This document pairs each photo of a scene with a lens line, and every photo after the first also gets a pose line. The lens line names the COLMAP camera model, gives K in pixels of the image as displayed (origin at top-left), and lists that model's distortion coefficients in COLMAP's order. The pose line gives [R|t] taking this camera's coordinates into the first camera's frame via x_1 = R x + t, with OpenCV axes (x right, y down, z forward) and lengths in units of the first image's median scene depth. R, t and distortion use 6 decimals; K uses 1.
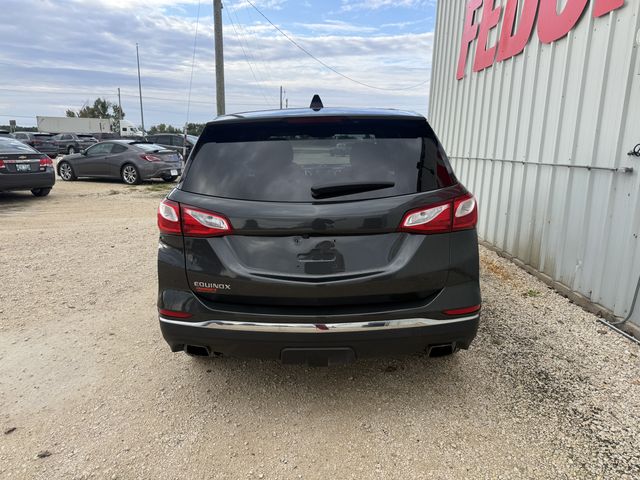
lens RADIAL K [[454.5, 0, 320.0], [0, 454.5, 240.0], [0, 0, 1]] dist [0.018143, -0.008288]
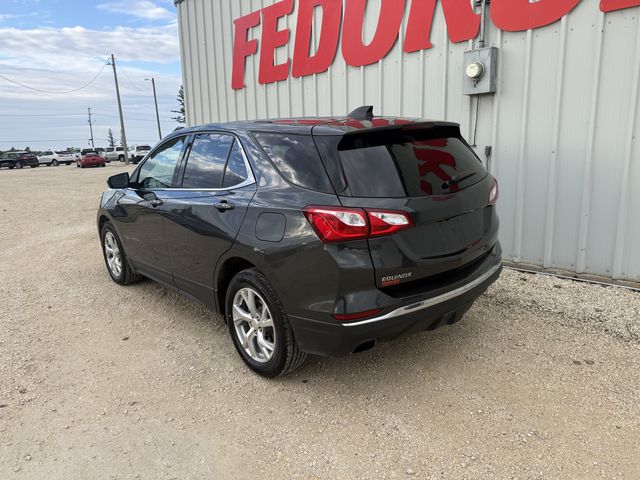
lens RADIAL K [[454.3, 0, 320.0], [0, 454.3, 240.0], [0, 0, 1]] dist [0.024770, -0.037982]
pose [[0.739754, -0.178148, 0.648867, -0.734841], [0.185468, 0.980945, 0.057874, -0.059638], [-0.646812, 0.077532, 0.758698, 0.185074]]
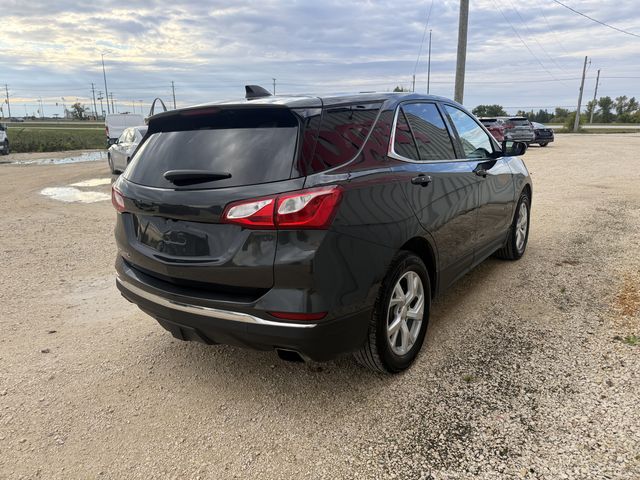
lens RADIAL K [[454.5, 0, 320.0], [0, 454.5, 240.0], [0, 0, 1]] dist [0.018143, -0.008288]
pose [[0.819637, 0.120247, -0.560121, 0.597928], [-0.100614, 0.992741, 0.065891, -0.045178], [0.563979, 0.002349, 0.825786, 0.194968]]
